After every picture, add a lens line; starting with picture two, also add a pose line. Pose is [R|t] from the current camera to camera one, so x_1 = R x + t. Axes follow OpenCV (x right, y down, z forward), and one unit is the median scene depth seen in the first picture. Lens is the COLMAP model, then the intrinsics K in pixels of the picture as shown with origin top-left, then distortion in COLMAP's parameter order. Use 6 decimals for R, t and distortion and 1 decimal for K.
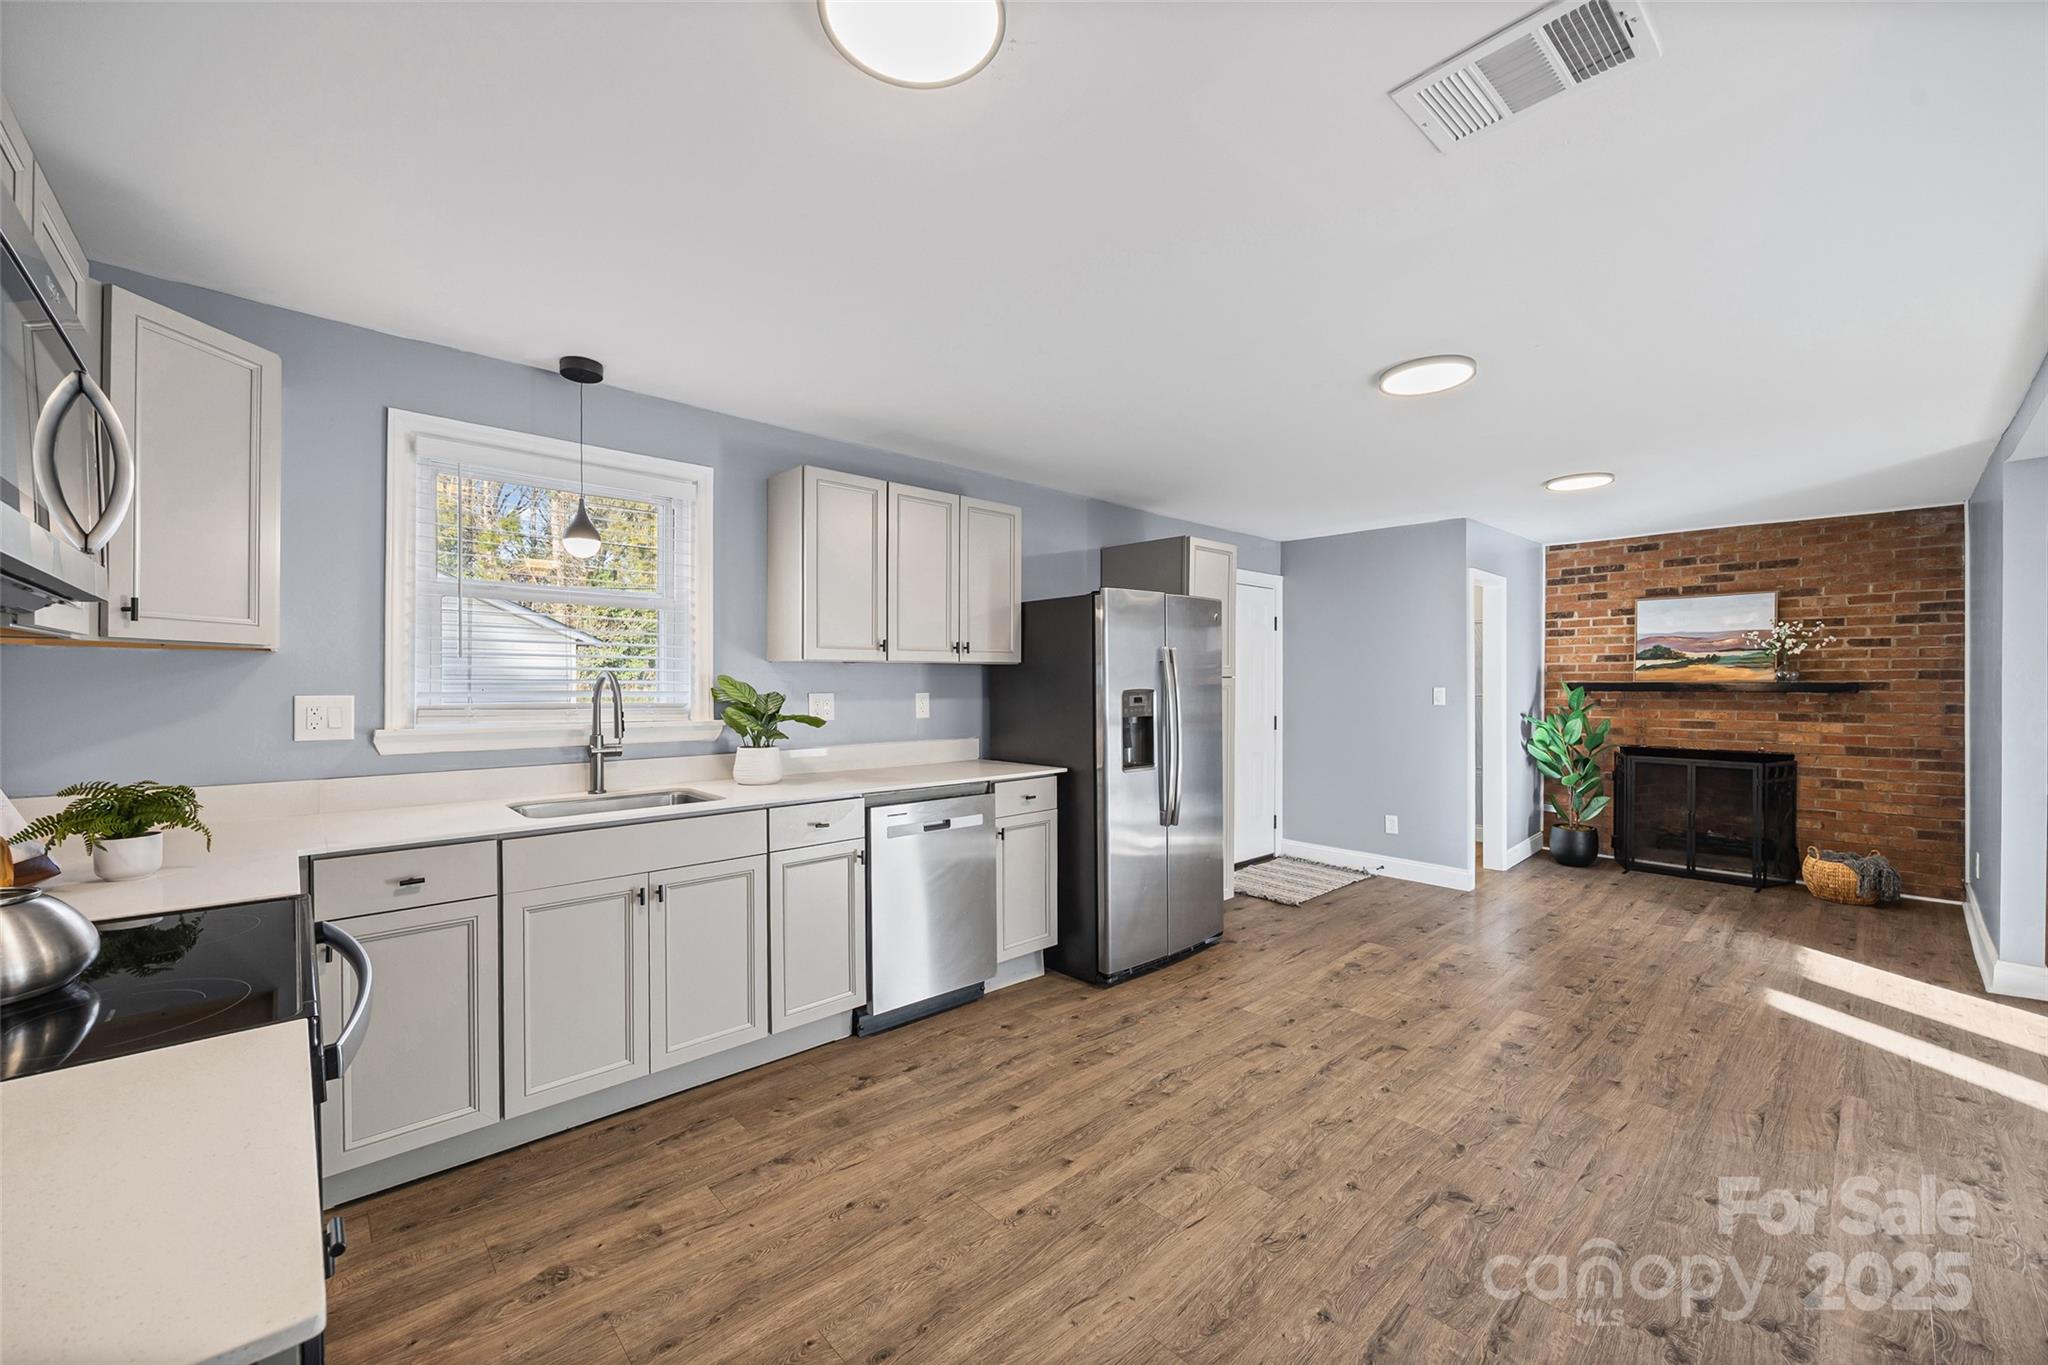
lens RADIAL K [[792.0, 0, 1027.7], [0, 792.0, 693.9], [0, 0, 1]] dist [-0.003601, -0.000149]
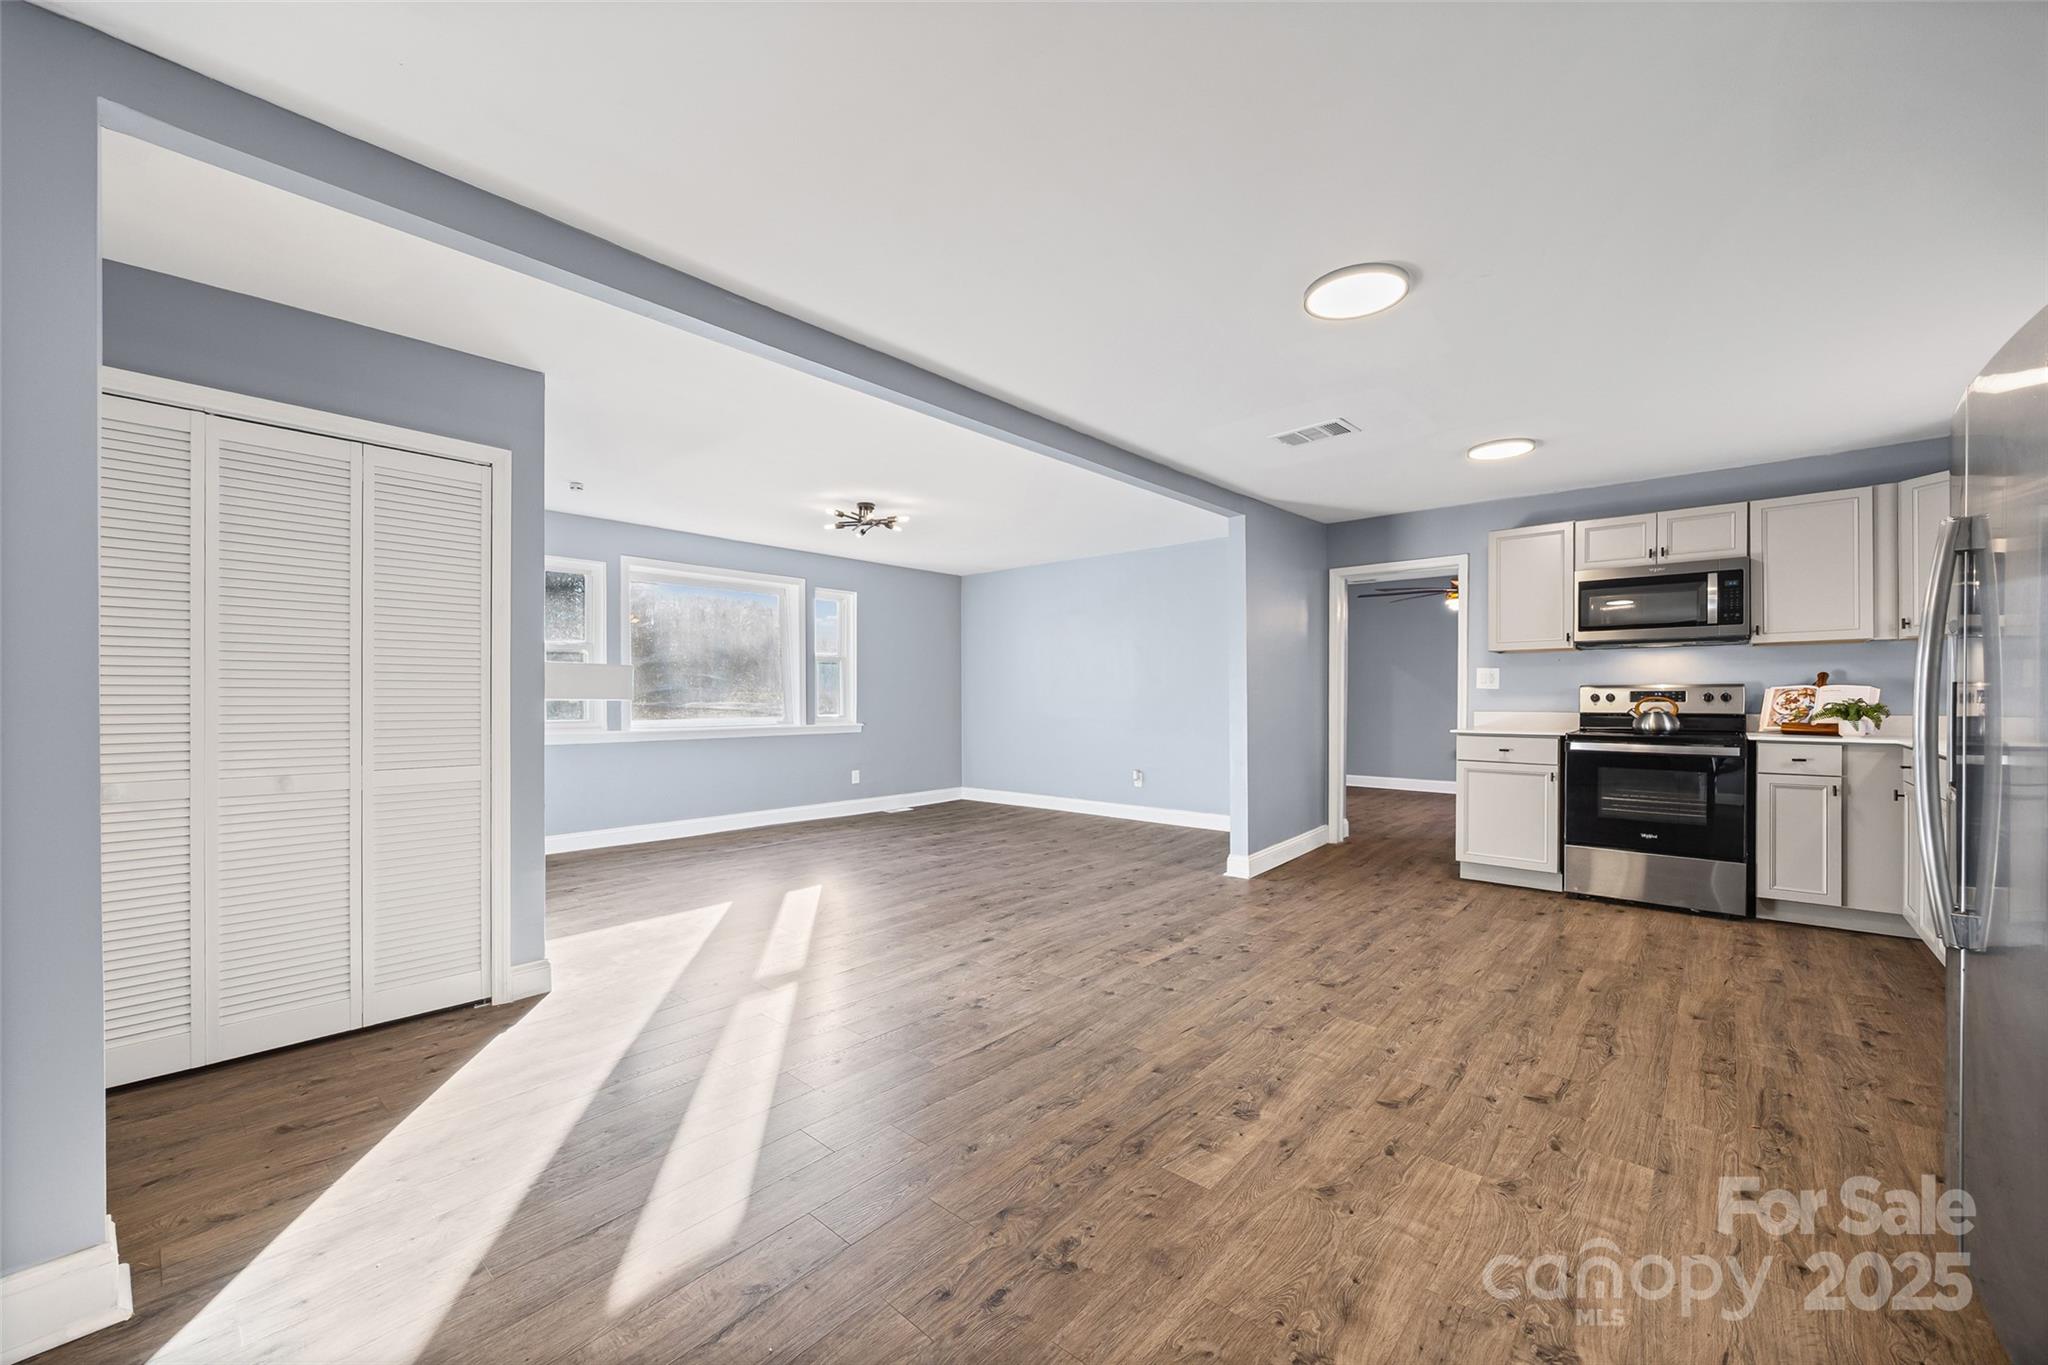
lens RADIAL K [[792.0, 0, 1035.0], [0, 792.0, 689.8], [0, 0, 1]] dist [-0.003601, -0.000149]
pose [[-0.994328, 0.004556, -0.106262, 0.964846], [0.004446, 0.999989, 0.001272, 0.043053], [0.106266, 0.000793, -0.994337, 1.870708]]
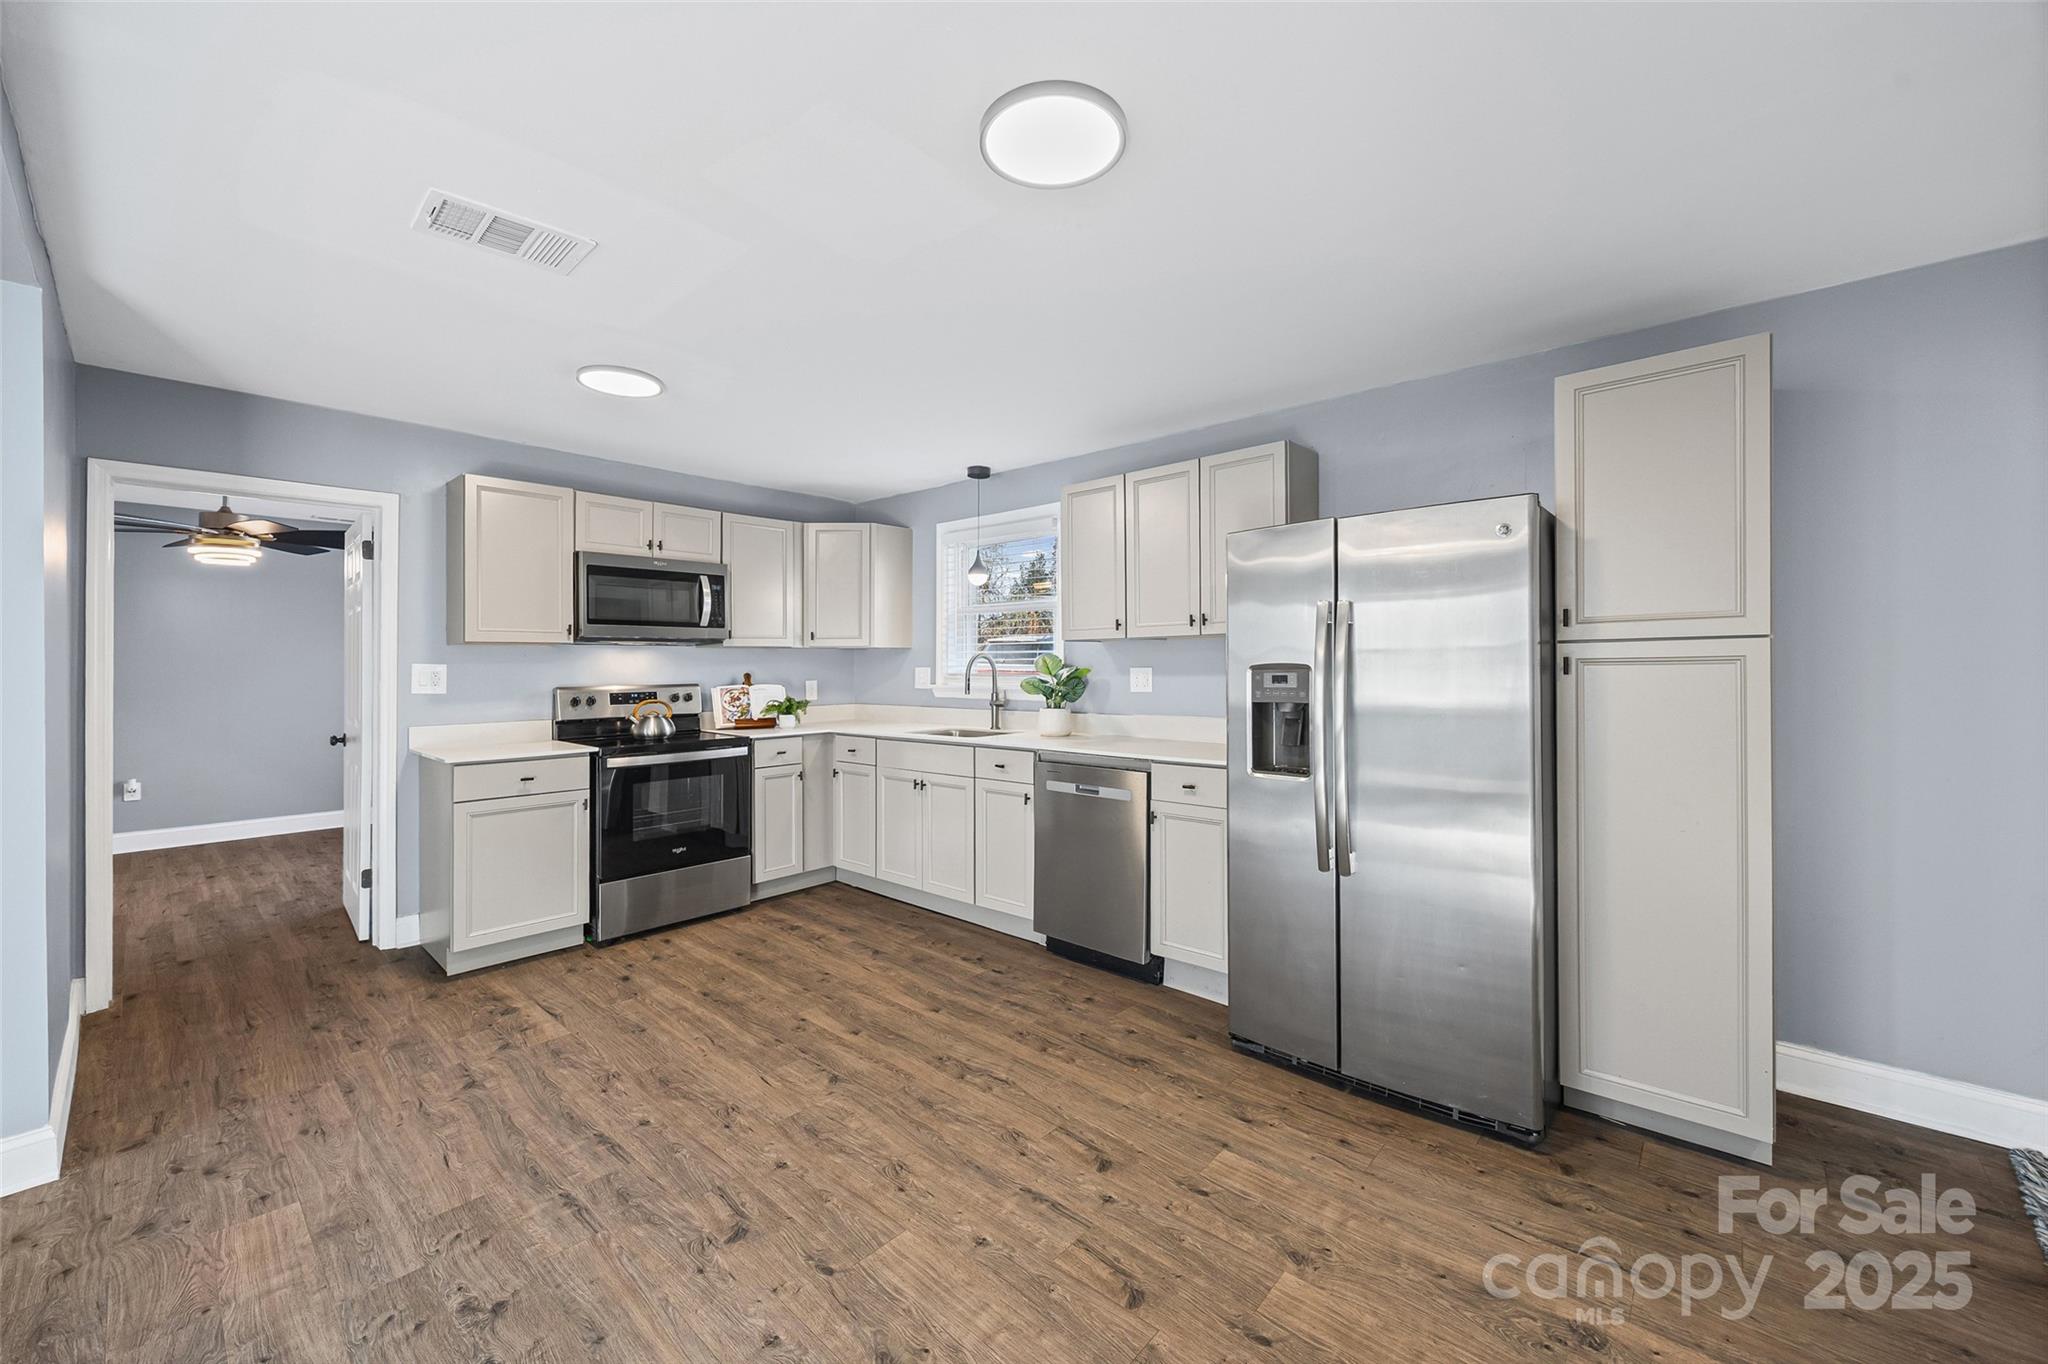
lens RADIAL K [[792.0, 0, 1014.4], [0, 792.0, 665.6], [0, 0, 1]] dist [-0.003601, -0.000149]
pose [[0.091299, 0.002750, -0.995820, 1.106319], [-0.004259, 0.999988, 0.002371, -0.007617], [0.995814, 0.004025, 0.091309, 0.929410]]
